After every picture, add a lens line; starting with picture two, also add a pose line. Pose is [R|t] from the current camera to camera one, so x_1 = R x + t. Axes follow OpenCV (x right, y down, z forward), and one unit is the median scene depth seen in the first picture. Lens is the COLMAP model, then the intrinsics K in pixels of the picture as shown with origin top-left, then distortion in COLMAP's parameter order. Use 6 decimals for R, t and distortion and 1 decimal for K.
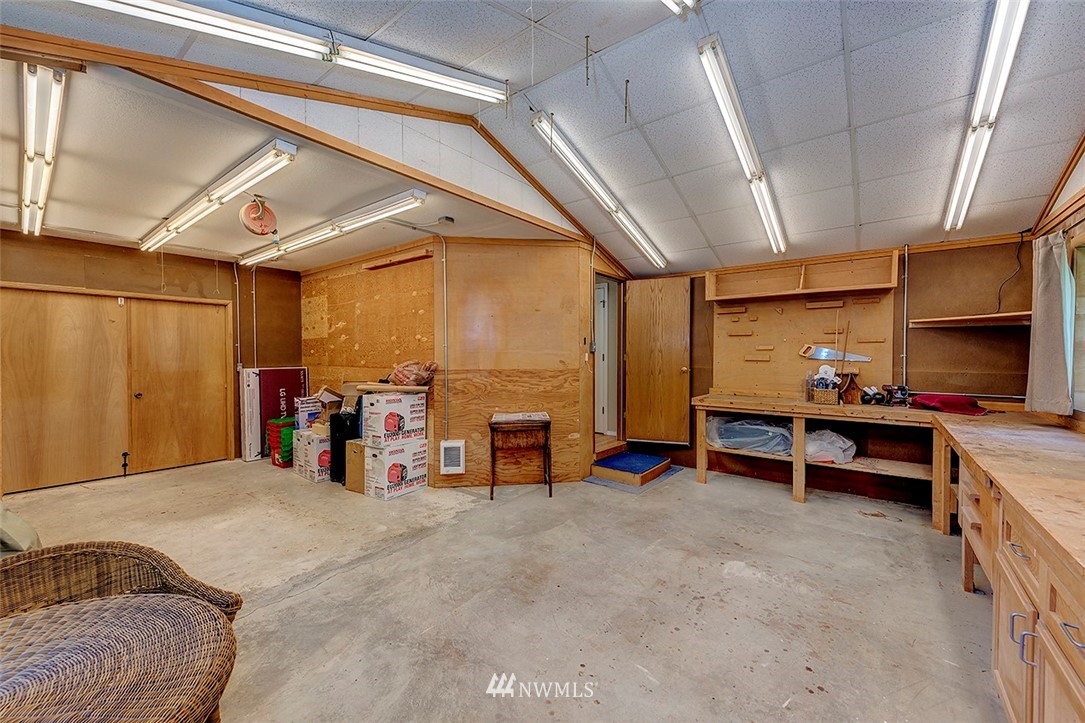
lens RADIAL K [[432.6, 0, 537.0], [0, 432.6, 363.1], [0, 0, 1]] dist [0.000809, -0.000436]
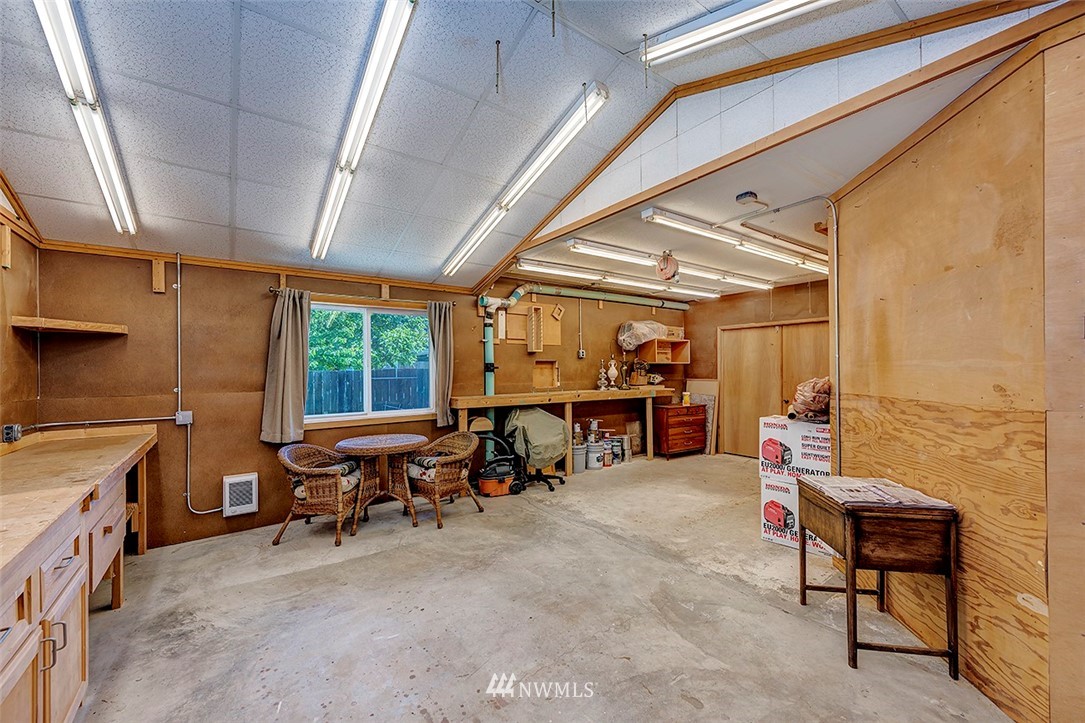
lens RADIAL K [[432.6, 0, 537.0], [0, 432.6, 363.1], [0, 0, 1]] dist [0.000809, -0.000436]
pose [[-0.286386, -0.012205, -0.958037, 0.606948], [-0.014540, 0.999859, -0.008392, -0.018832], [0.958004, 0.011527, -0.286523, 0.811959]]
